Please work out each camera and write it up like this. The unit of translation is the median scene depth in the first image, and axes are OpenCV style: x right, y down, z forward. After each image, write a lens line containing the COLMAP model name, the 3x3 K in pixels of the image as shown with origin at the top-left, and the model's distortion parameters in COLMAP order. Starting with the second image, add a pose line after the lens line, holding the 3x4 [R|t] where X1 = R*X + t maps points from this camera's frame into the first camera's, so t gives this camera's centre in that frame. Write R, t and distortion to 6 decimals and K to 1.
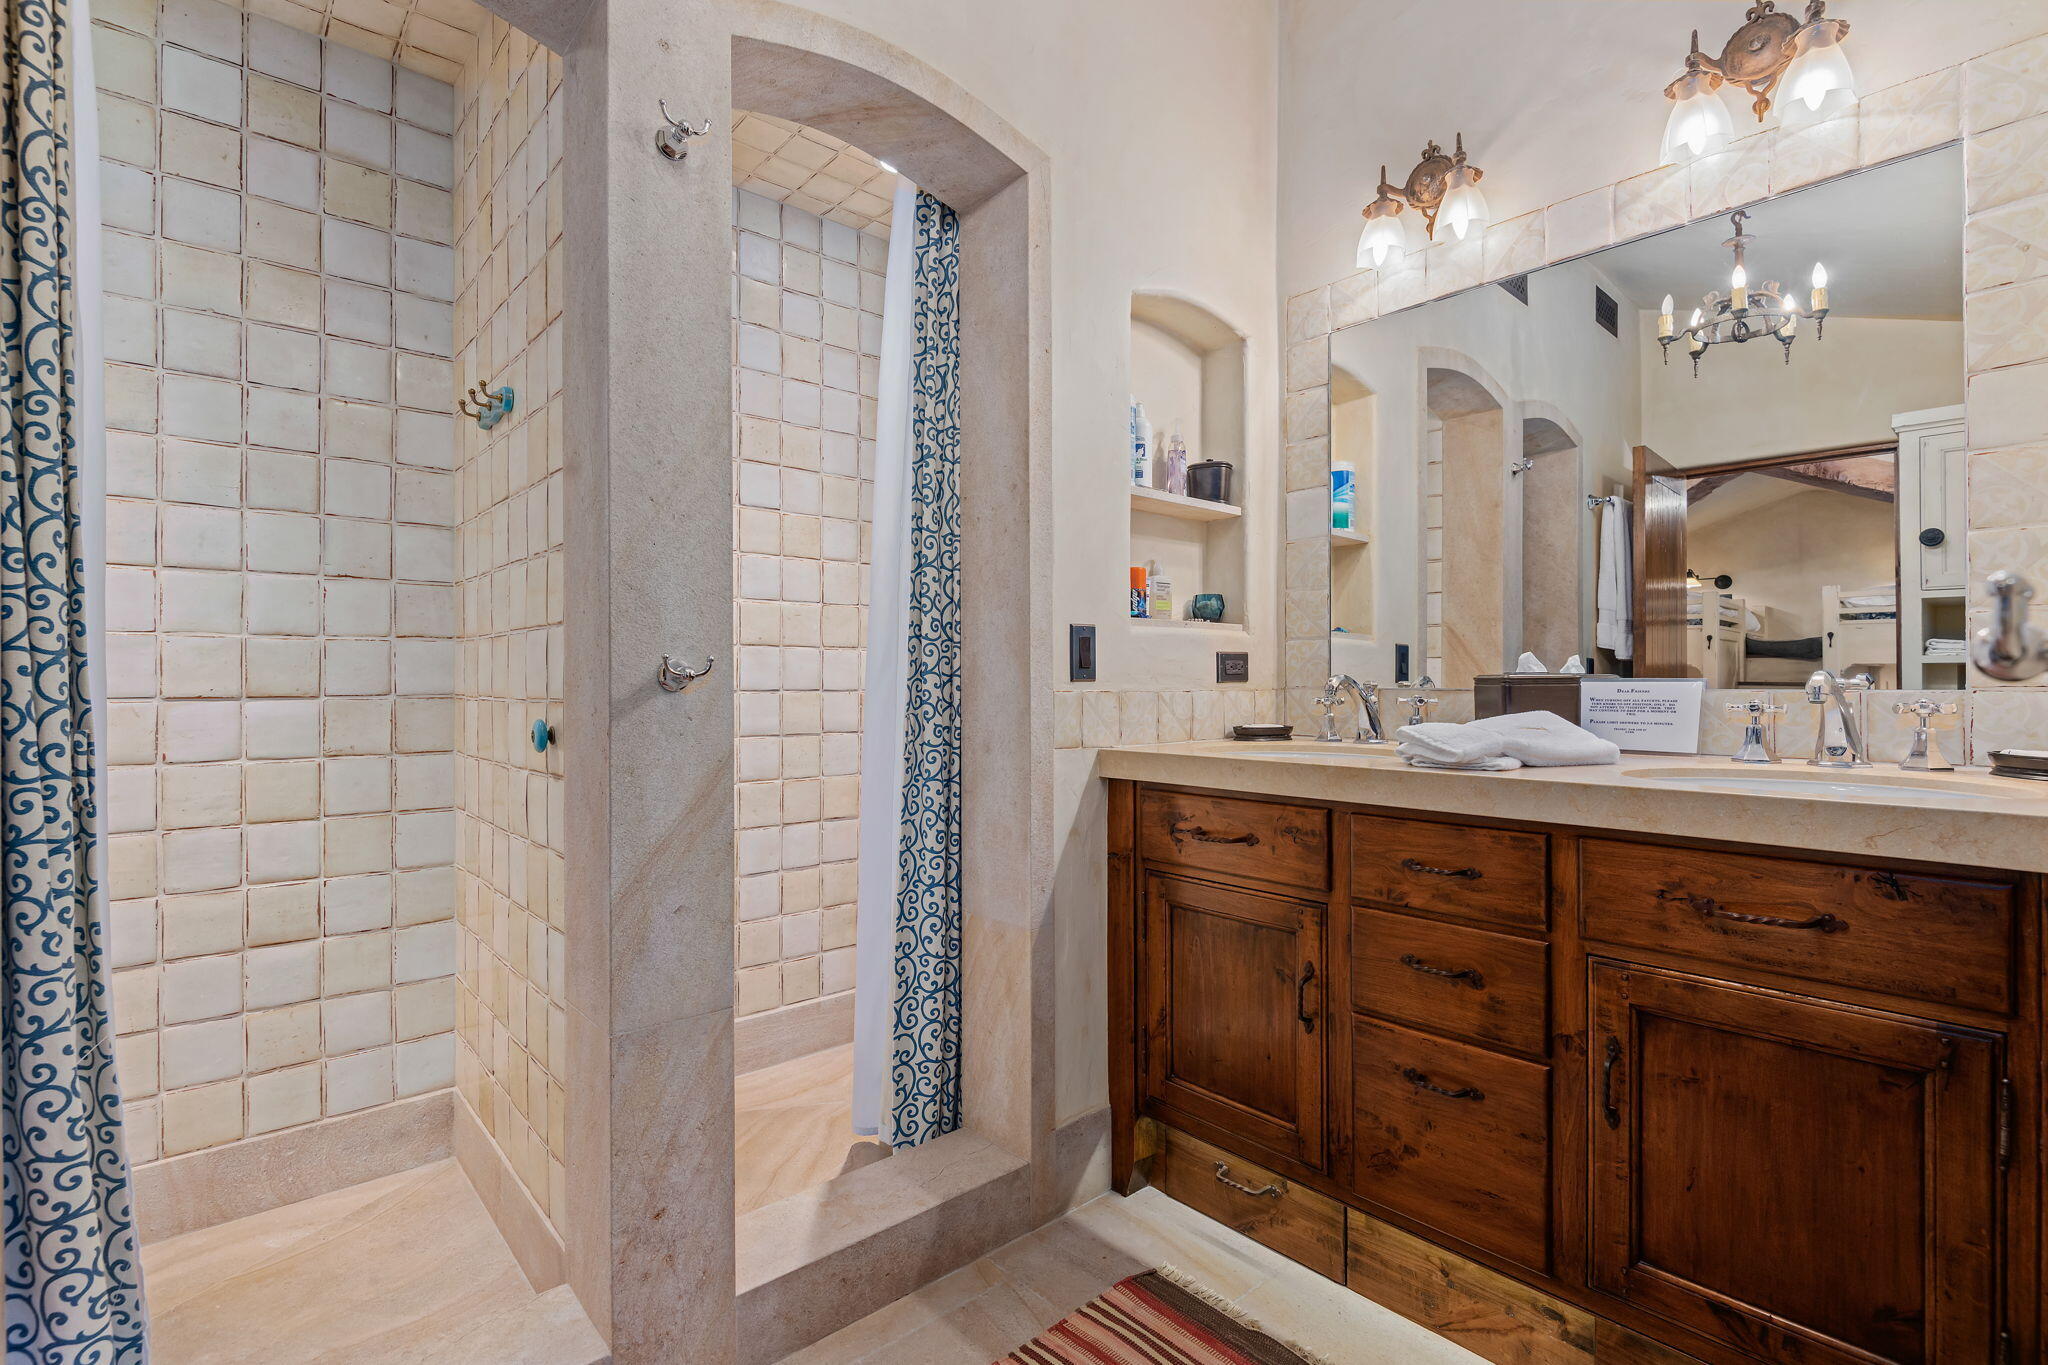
lens RADIAL K [[943.9, 0, 1024.0], [0, 943.9, 681.8], [0, 0, 1]] dist [0.000762, -0.002750]
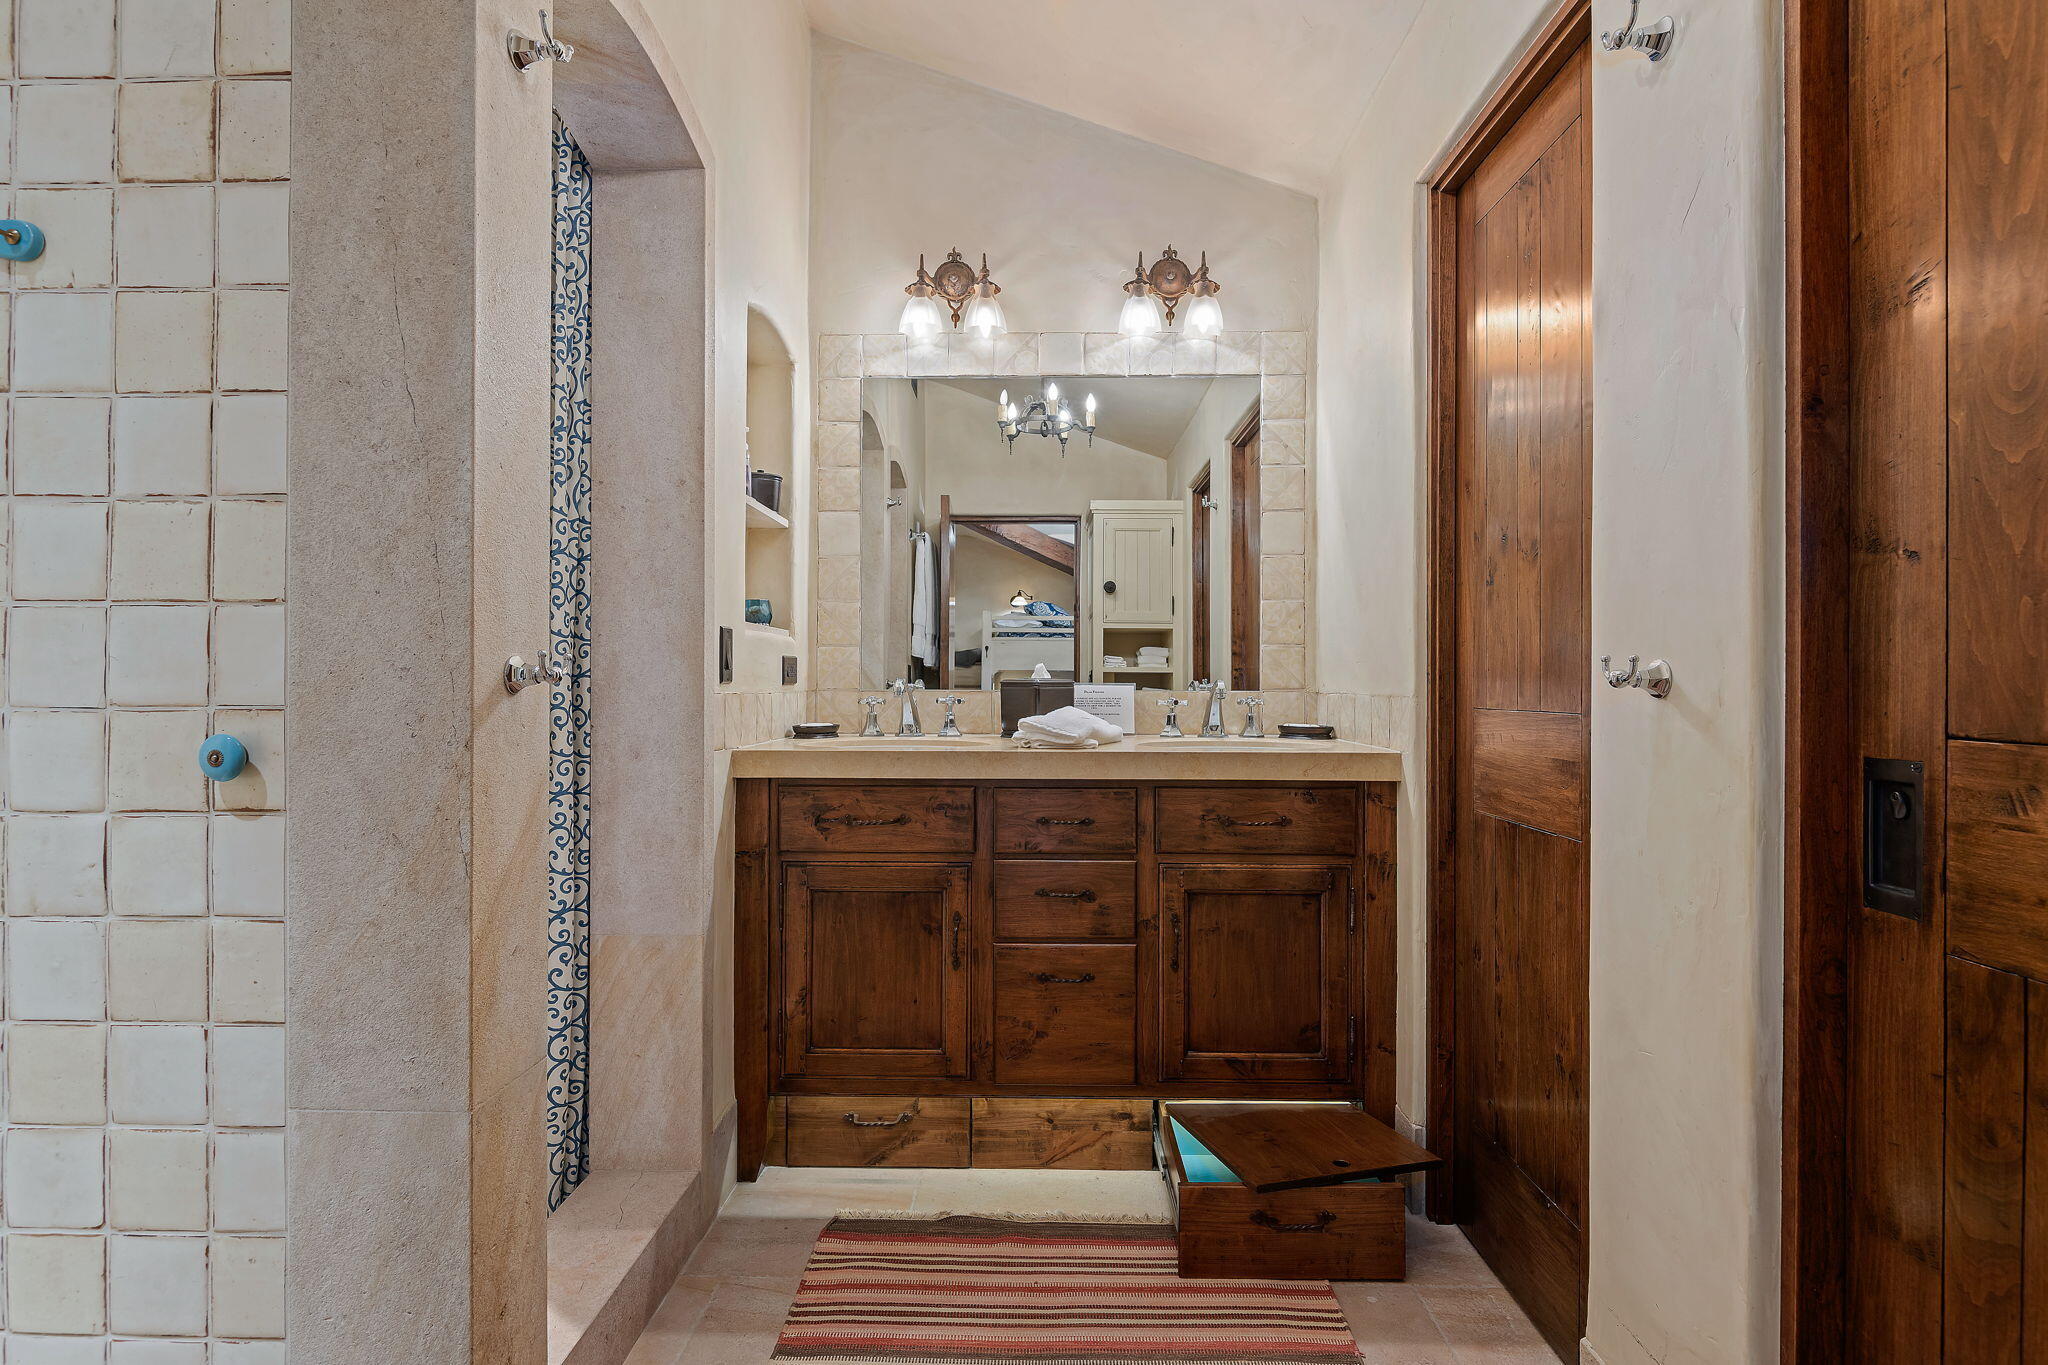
lens RADIAL K [[1016.9, 0, 1023.4], [0, 1016.9, 684.0], [0, 0, 1]] dist [0.001781, -0.000455]
pose [[0.679620, 0.004275, 0.733552, -0.583489], [-0.005261, 0.999986, -0.000954, -0.000029], [-0.733546, -0.003211, 0.679633, 0.031787]]
